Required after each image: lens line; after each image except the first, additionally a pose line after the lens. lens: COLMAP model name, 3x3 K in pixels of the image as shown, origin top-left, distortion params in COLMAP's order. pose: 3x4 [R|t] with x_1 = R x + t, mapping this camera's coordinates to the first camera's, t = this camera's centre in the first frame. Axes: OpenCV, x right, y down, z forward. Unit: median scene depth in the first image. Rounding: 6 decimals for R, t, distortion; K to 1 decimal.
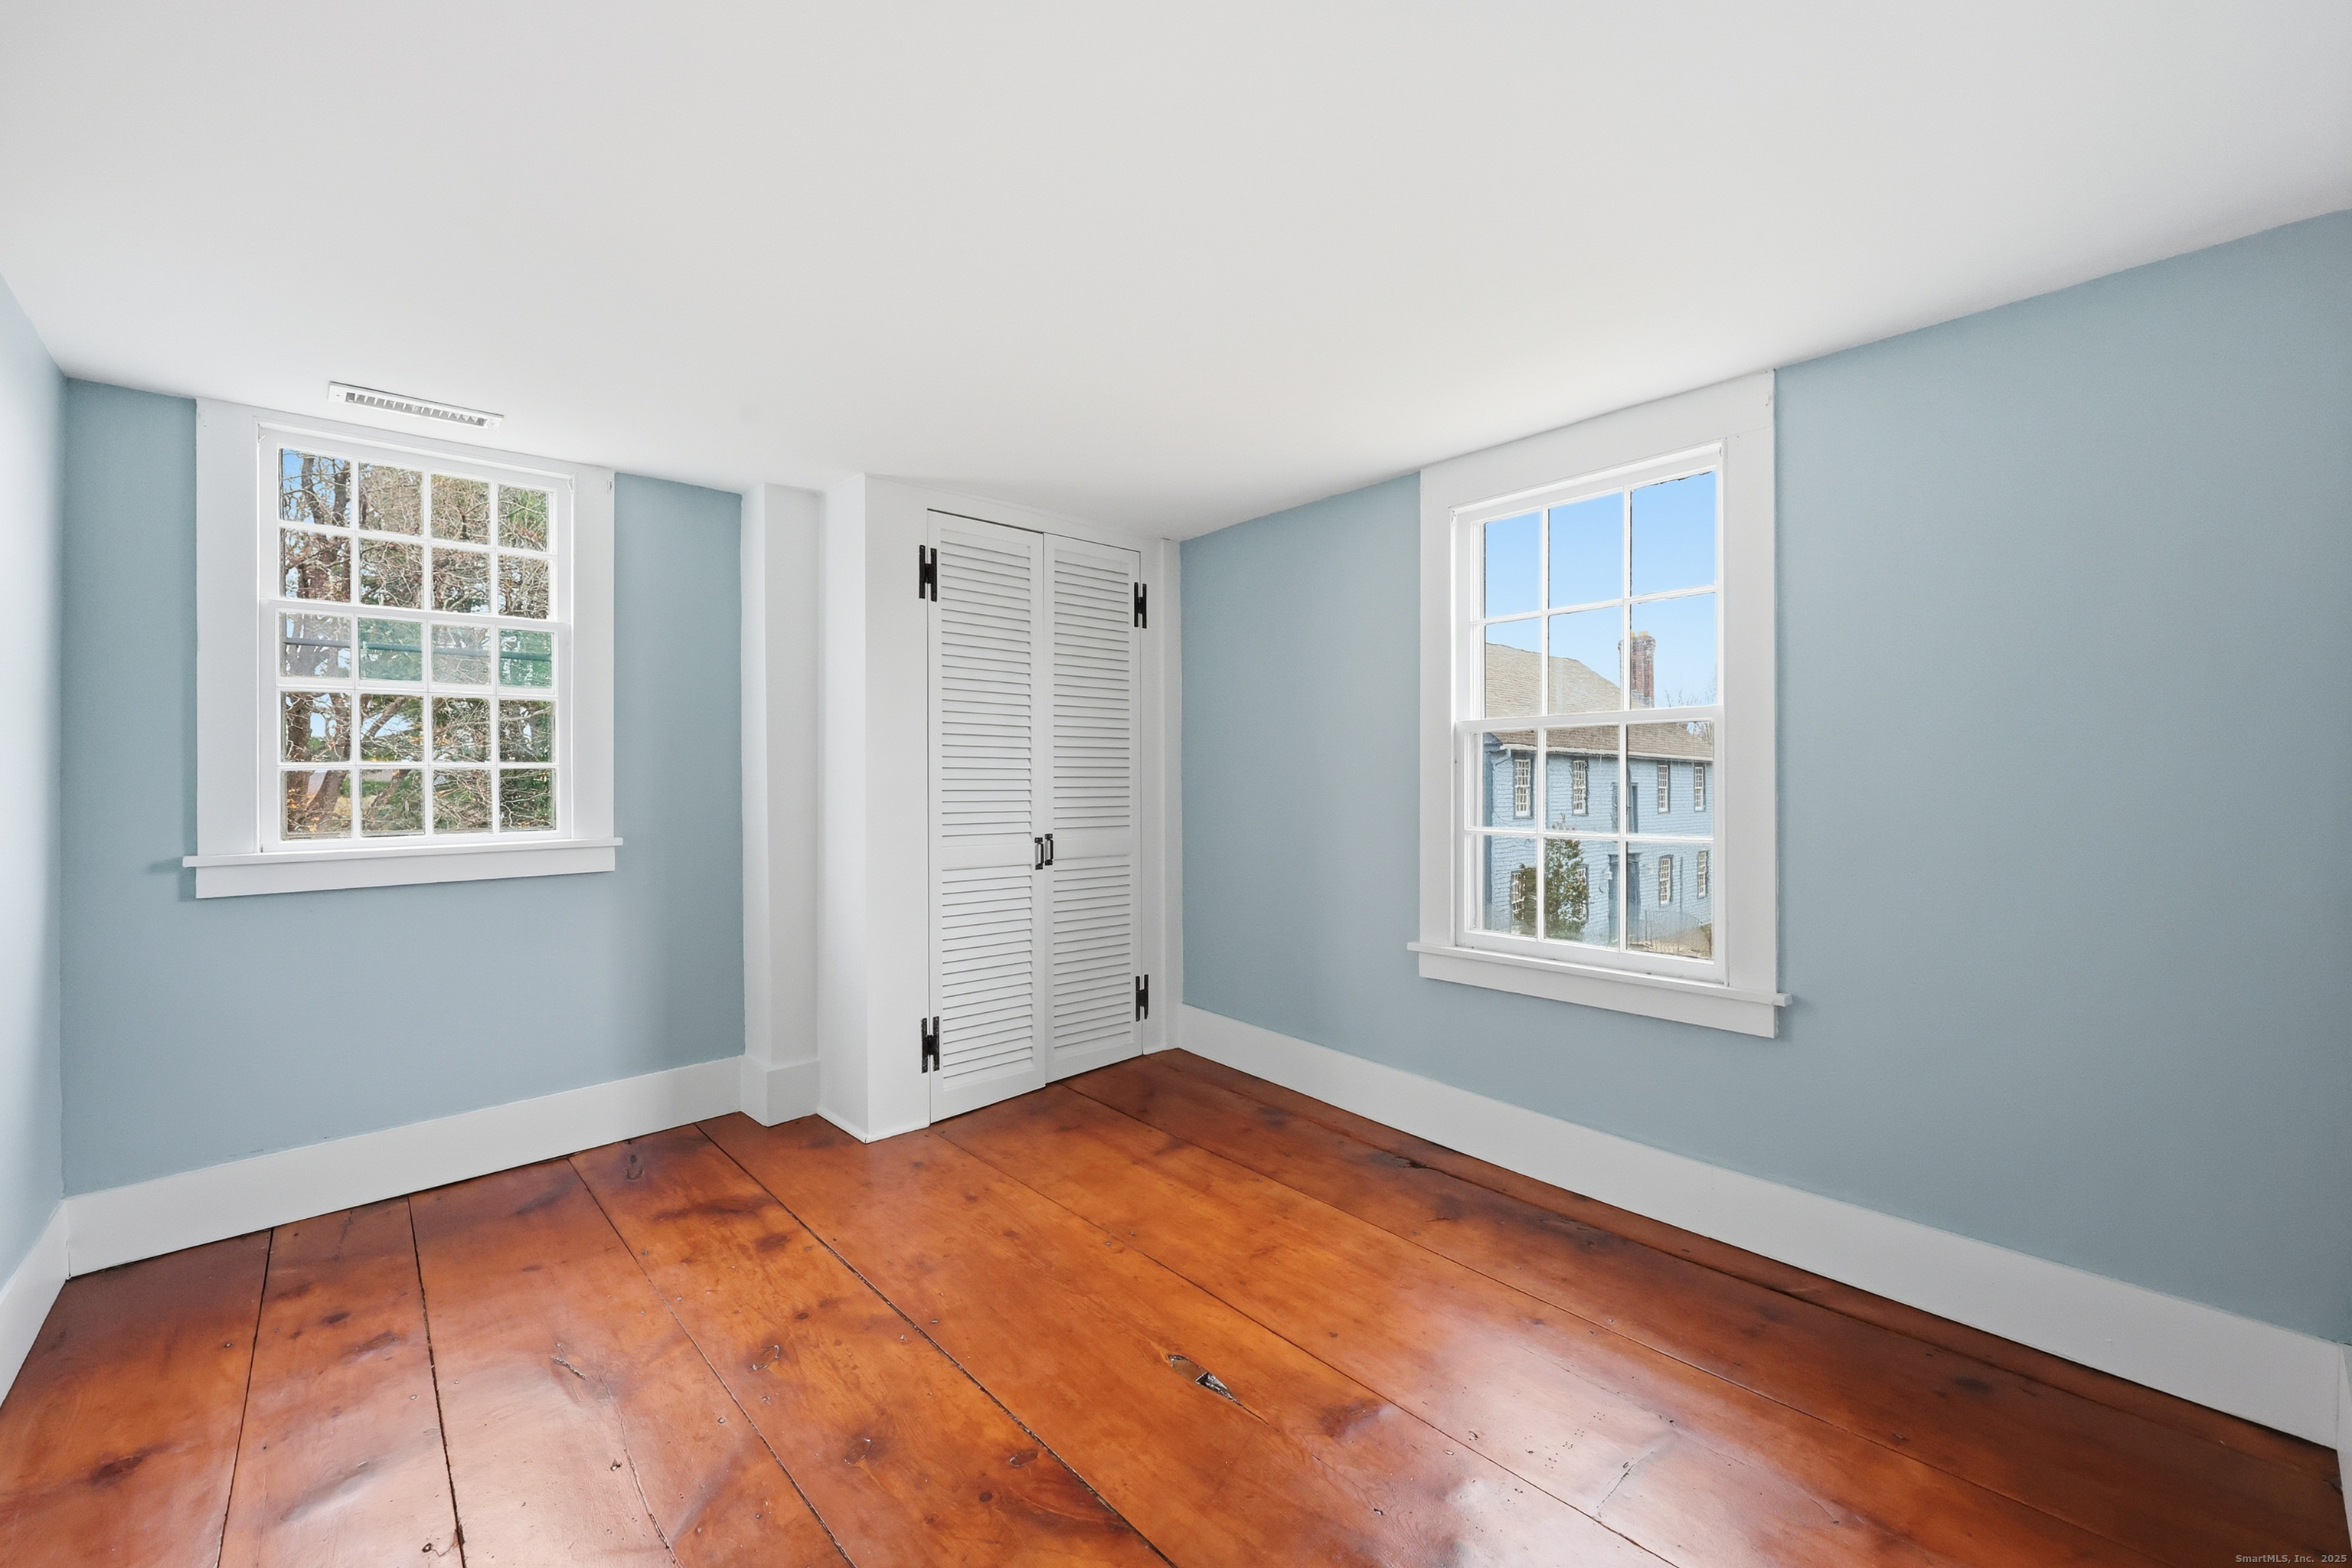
lens RADIAL K [[942.5, 0, 1170.3], [0, 942.5, 789.3], [0, 0, 1]] dist [0.001311, 0.000901]
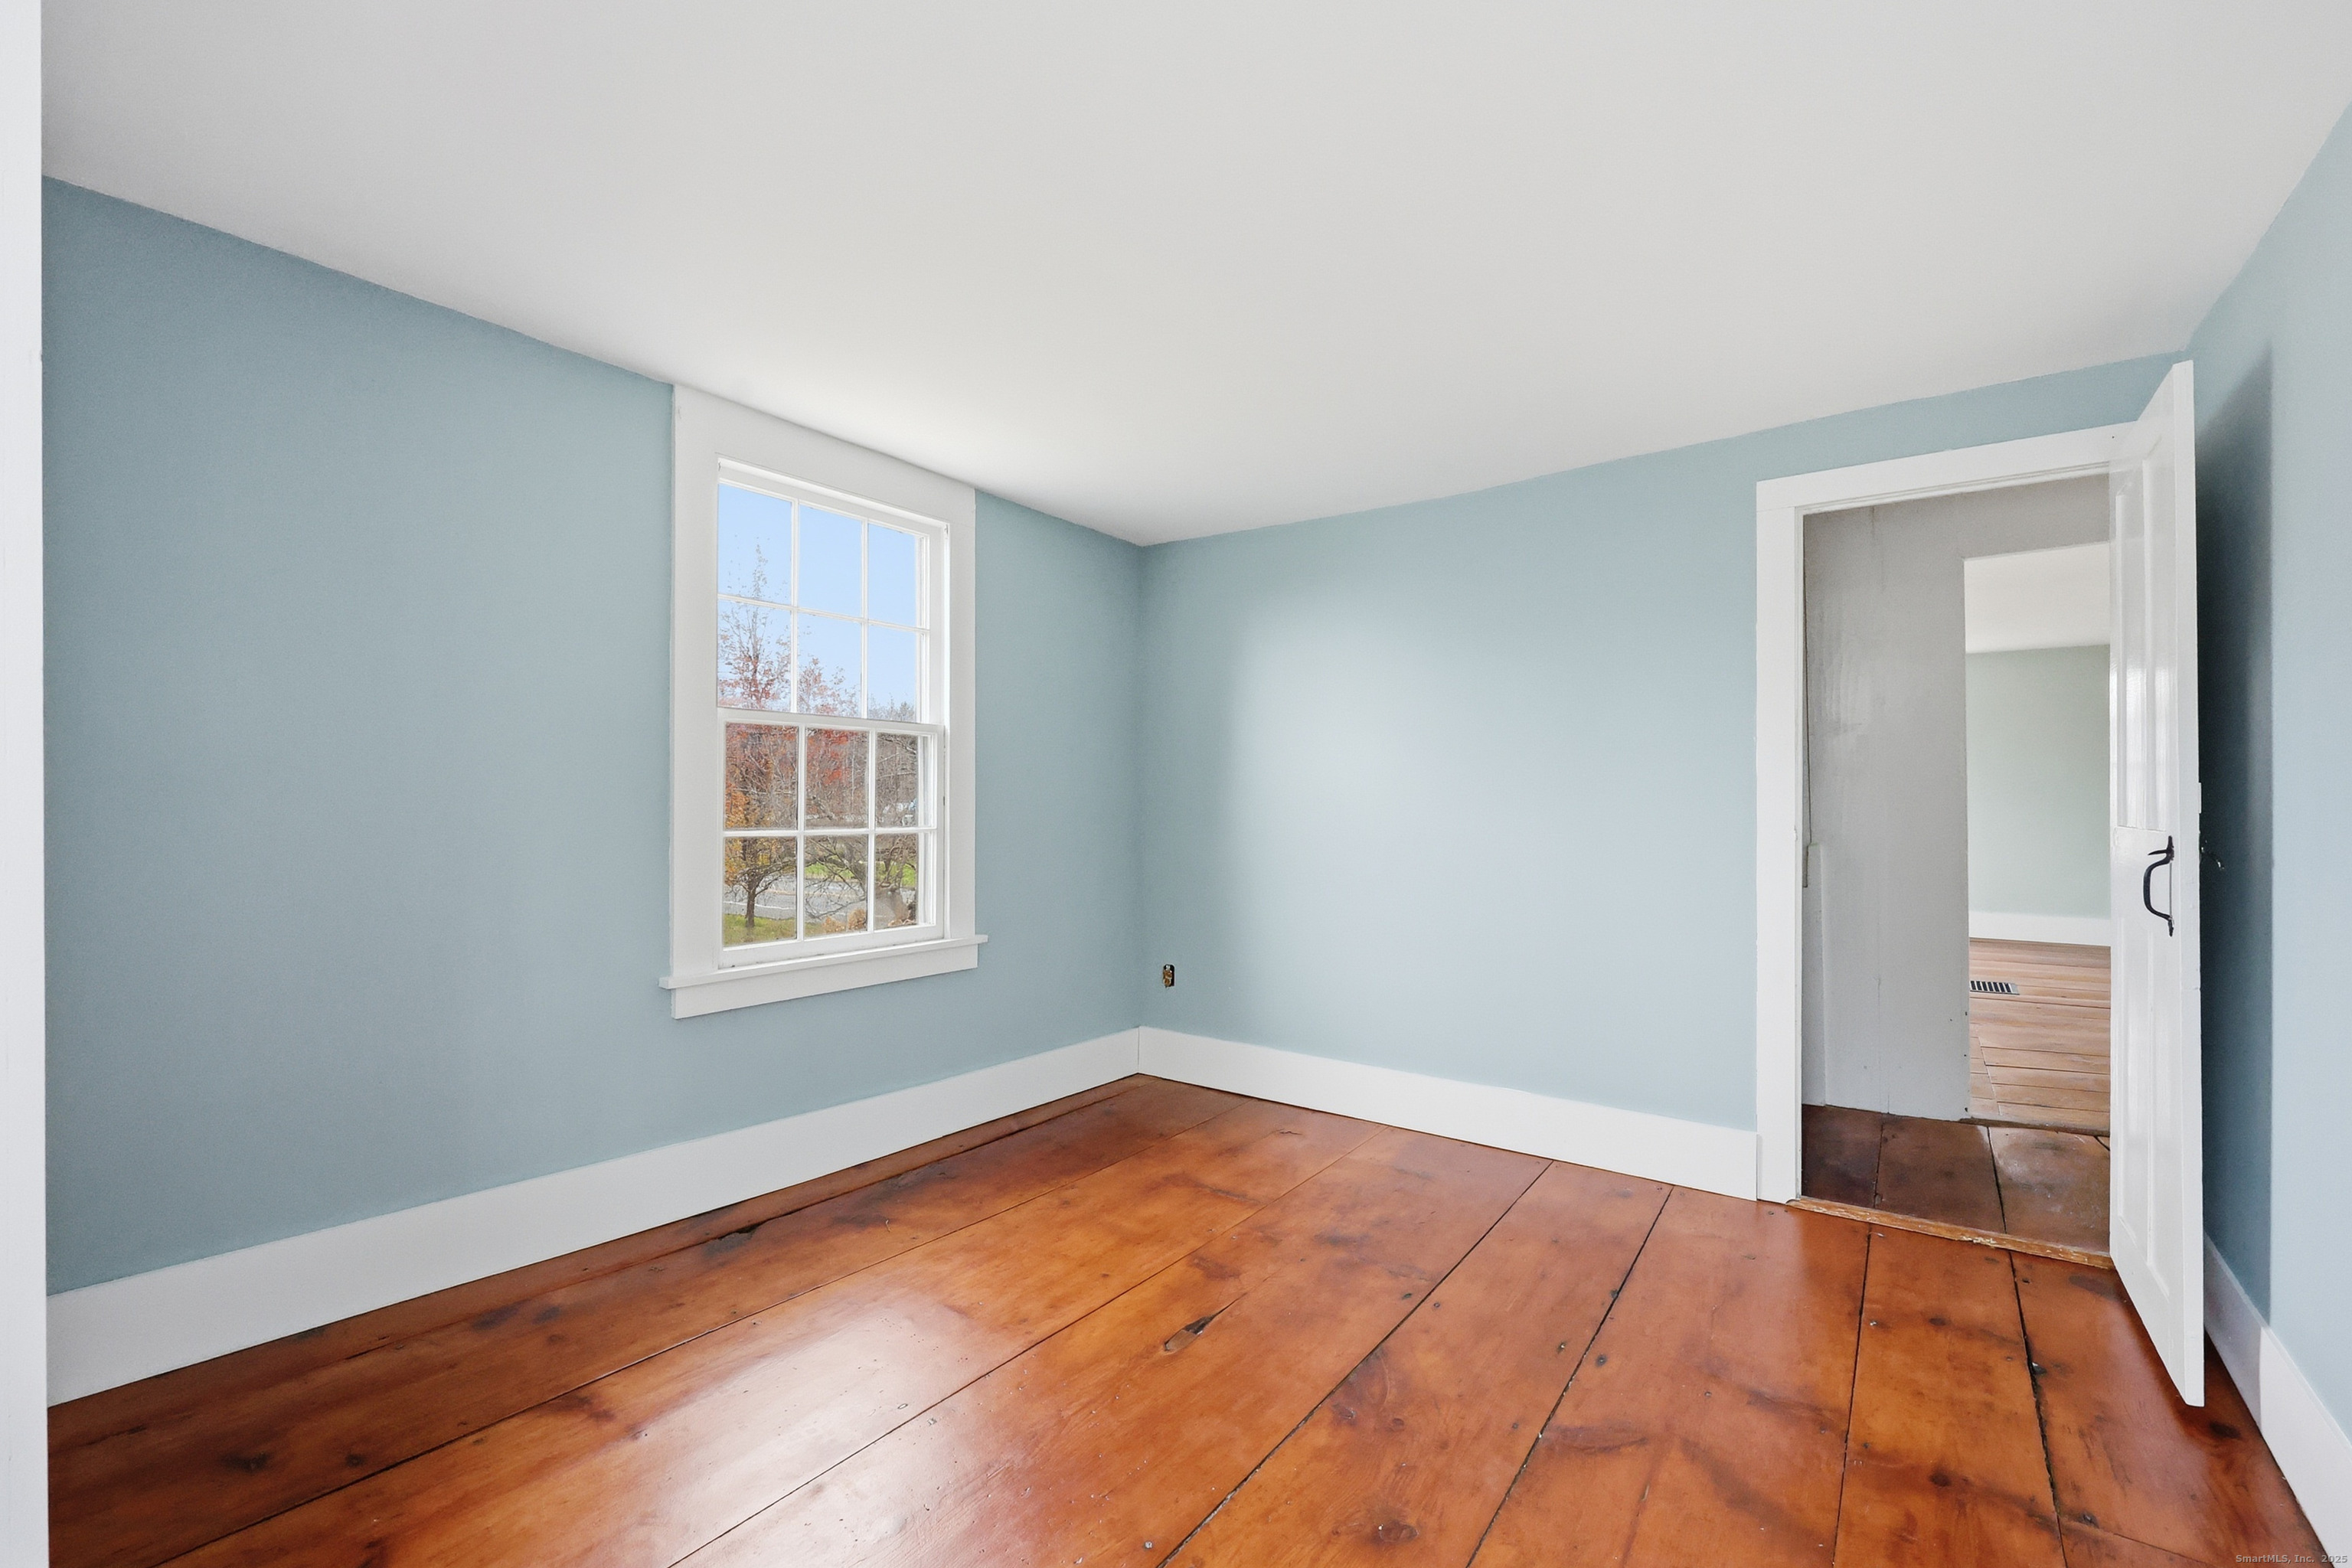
lens RADIAL K [[1017.2, 0, 1173.4], [0, 1017.2, 788.3], [0, 0, 1]] dist [0.000118, 0.000097]
pose [[-0.210718, 0.010039, 0.977495, -0.811397], [-0.000997, 0.999945, -0.010485, 0.014808], [-0.977546, -0.003184, -0.210696, 0.936773]]
